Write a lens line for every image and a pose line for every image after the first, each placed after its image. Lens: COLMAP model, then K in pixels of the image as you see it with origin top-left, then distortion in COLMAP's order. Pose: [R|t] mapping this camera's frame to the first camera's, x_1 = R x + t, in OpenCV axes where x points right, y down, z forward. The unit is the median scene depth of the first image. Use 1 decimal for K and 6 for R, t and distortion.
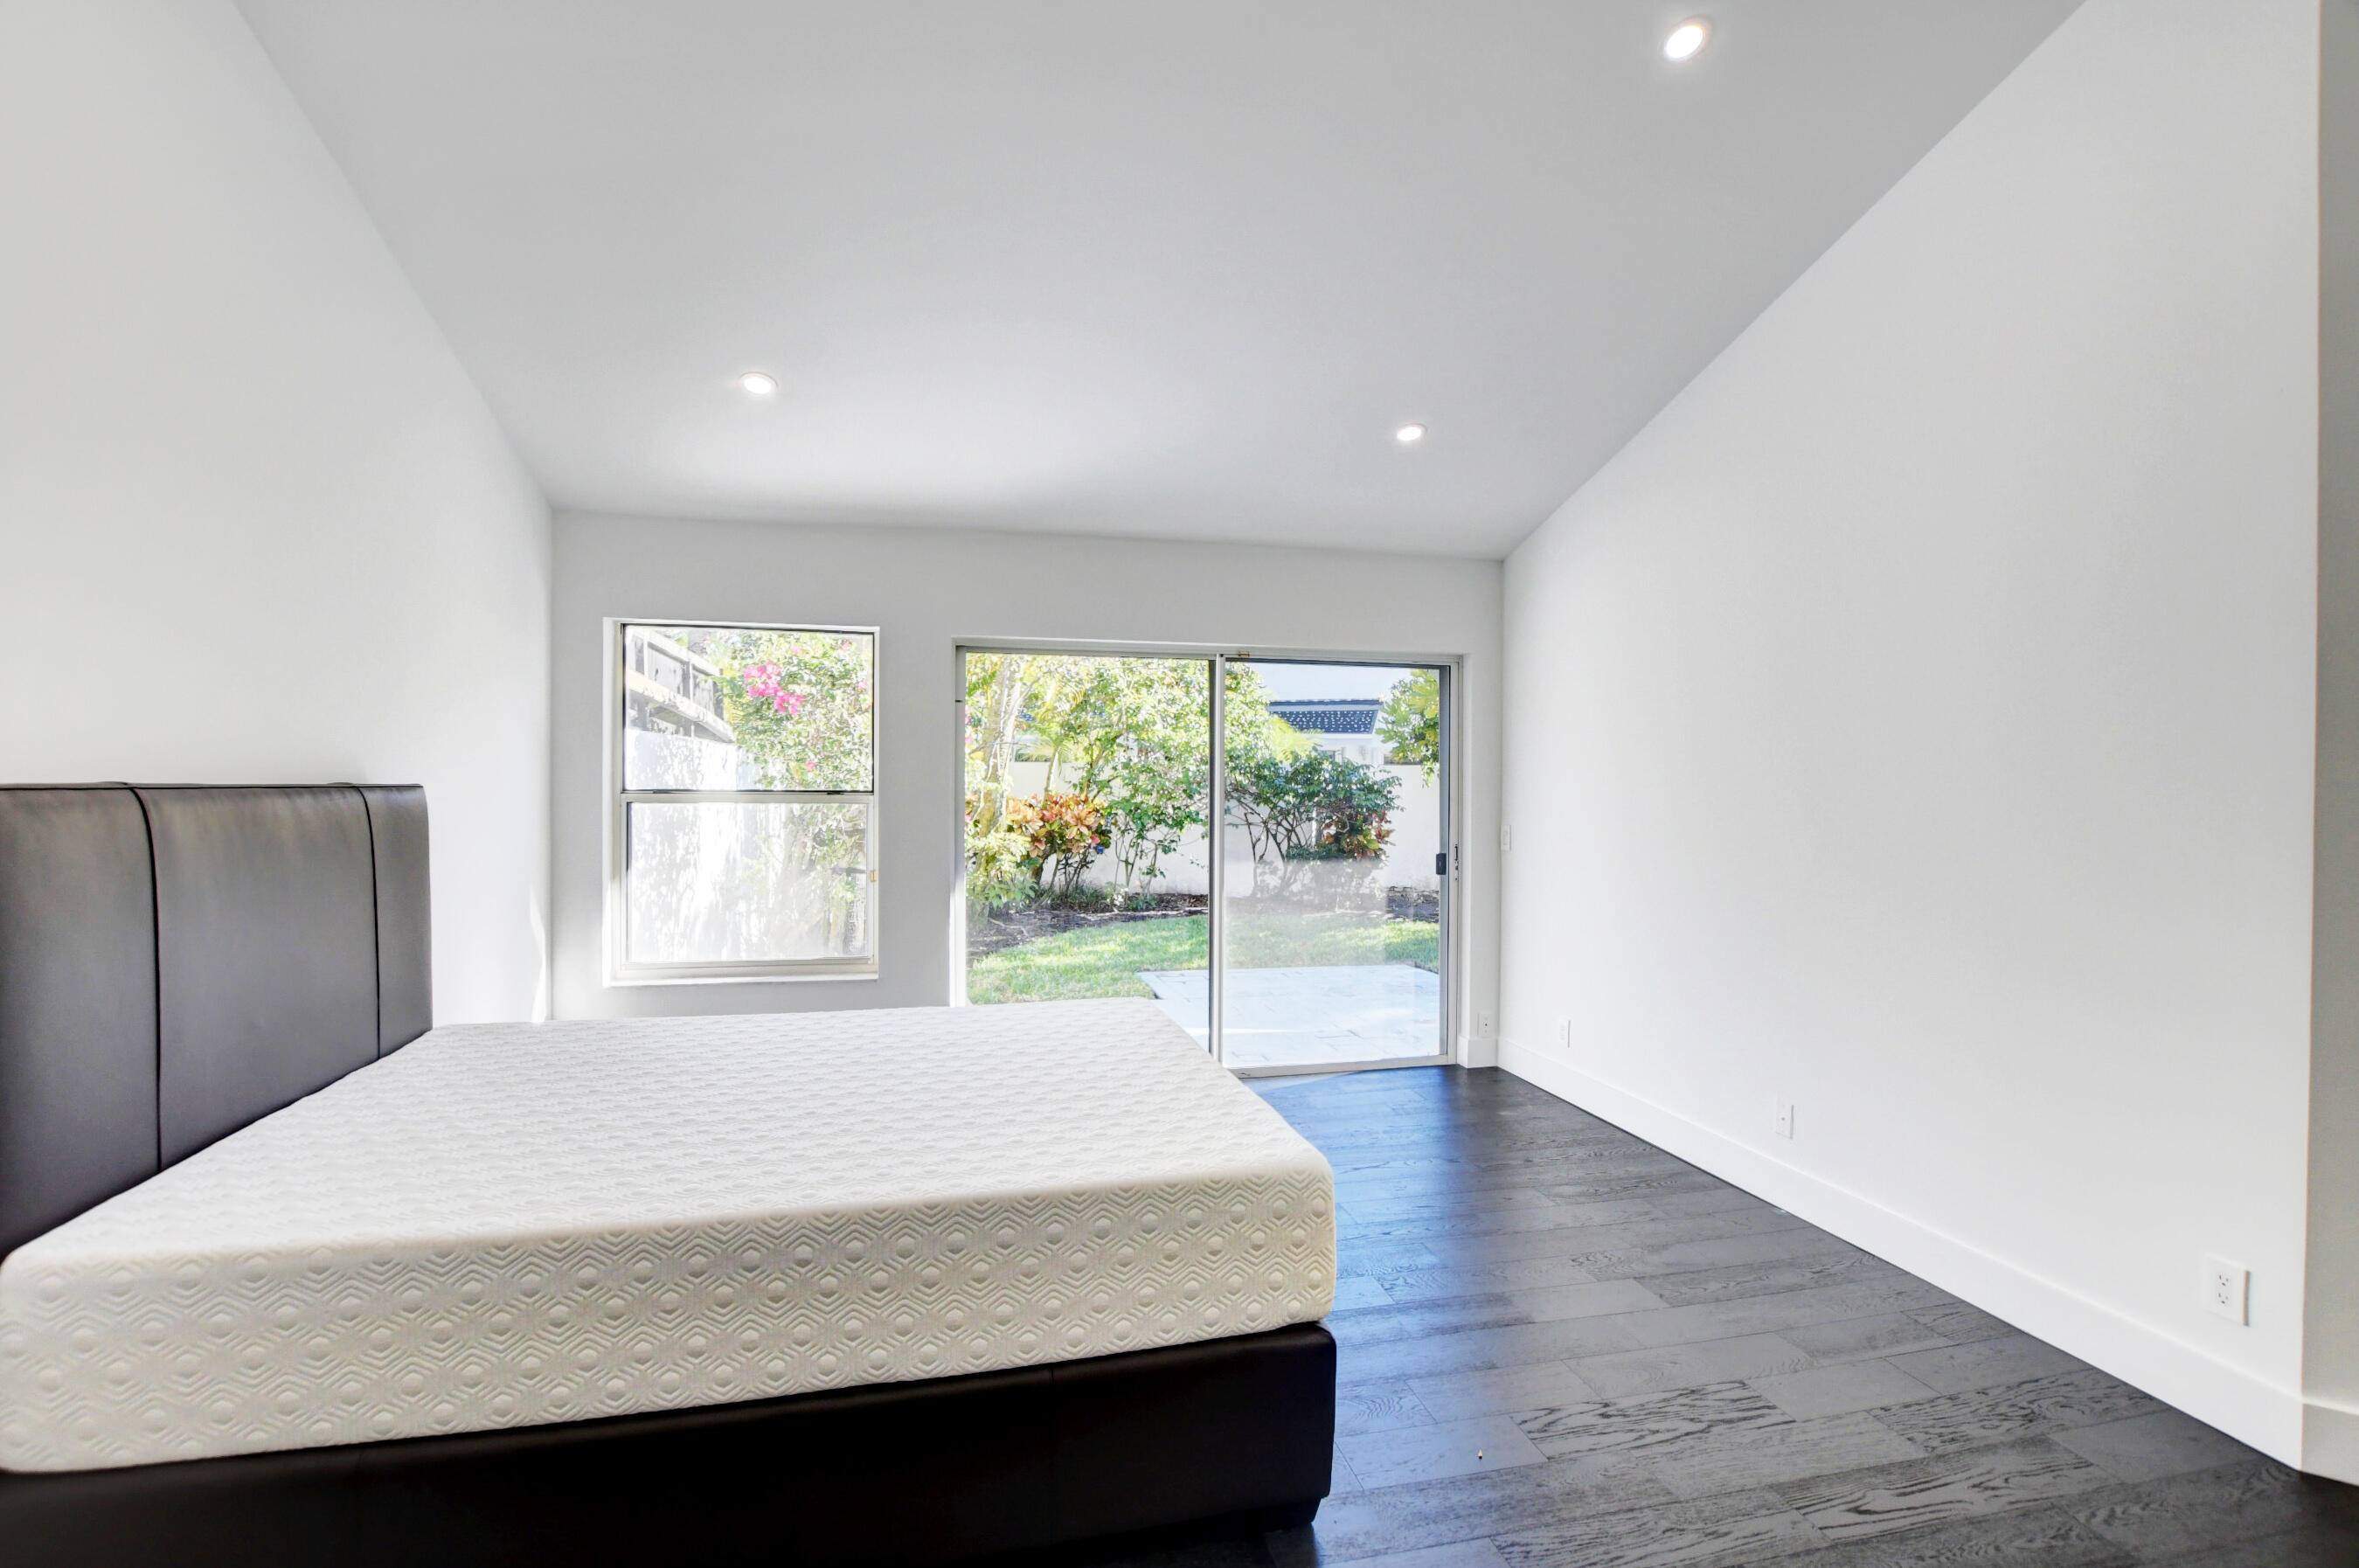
lens RADIAL K [[1037.7, 0, 1184.3], [0, 1037.7, 799.3], [0, 0, 1]] dist [-0.028588, 0.003549]
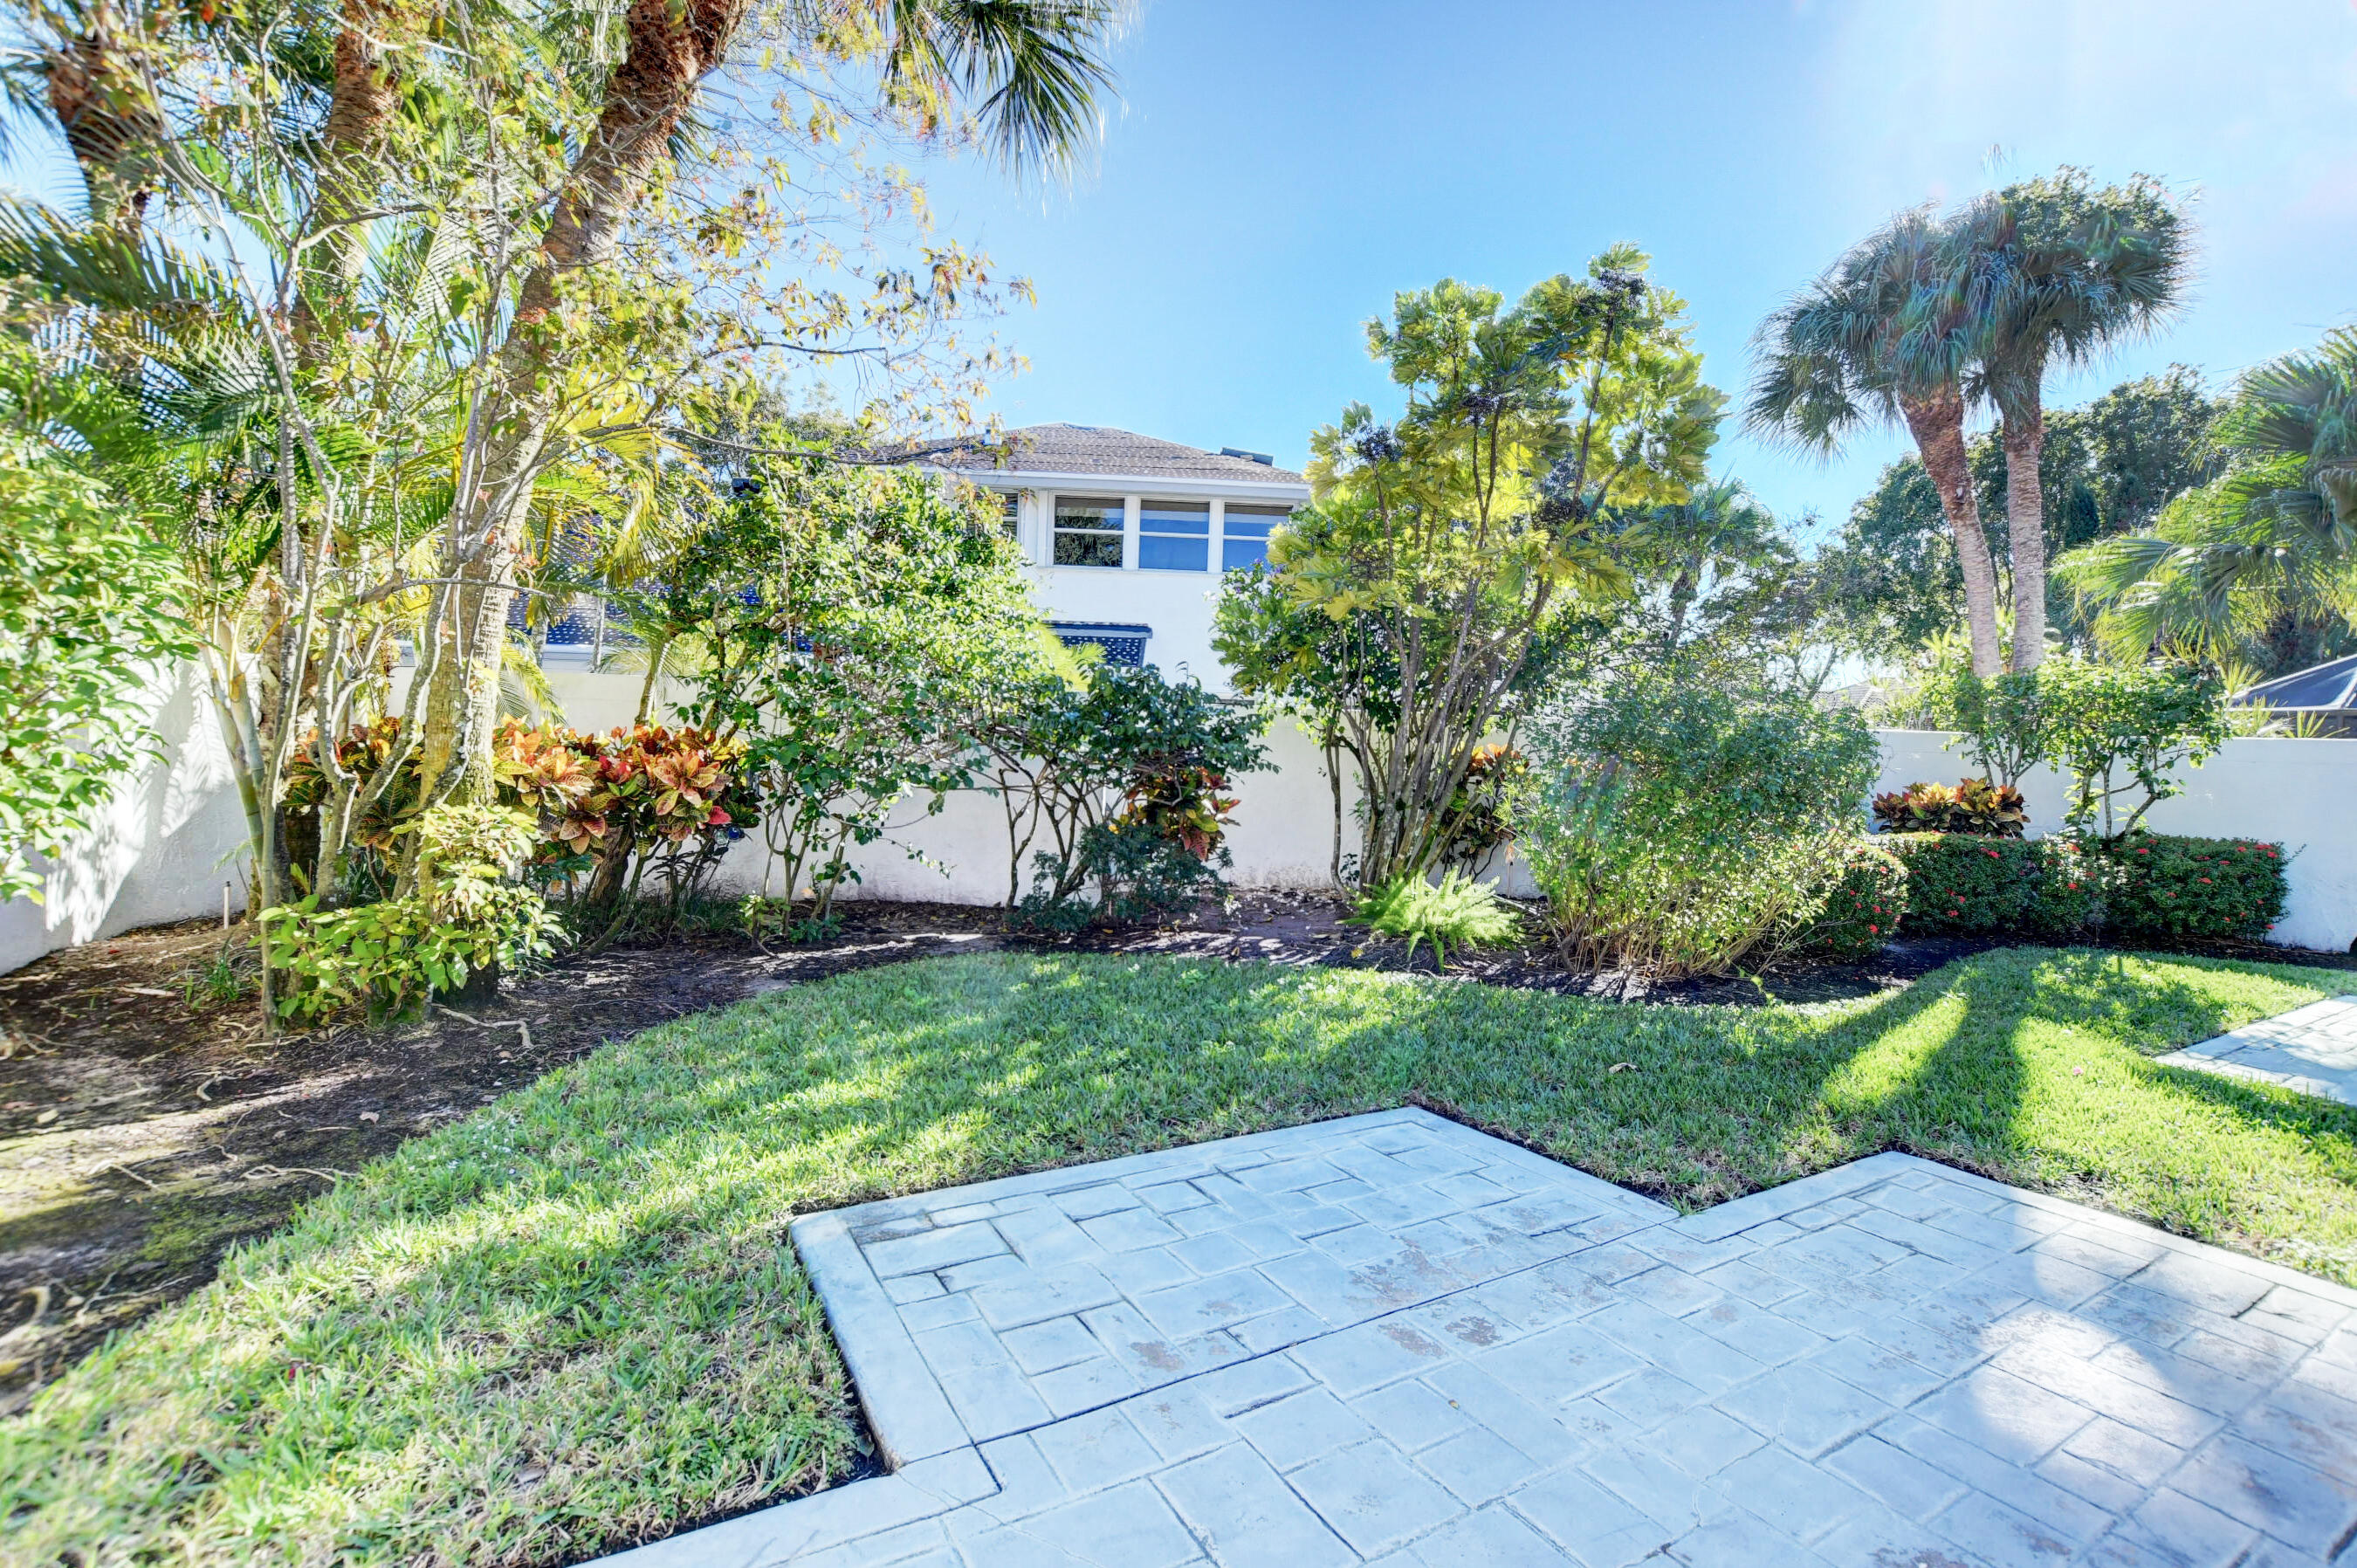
lens RADIAL K [[1036.9, 0, 1178.0], [0, 1036.9, 782.9], [0, 0, 1]] dist [-0.028588, 0.003549]
pose [[0.958193, 0.016026, 0.285675, -0.014132], [-0.023543, 0.999461, 0.022900, 0.005296], [-0.285154, -0.028668, 0.958053, 0.418152]]
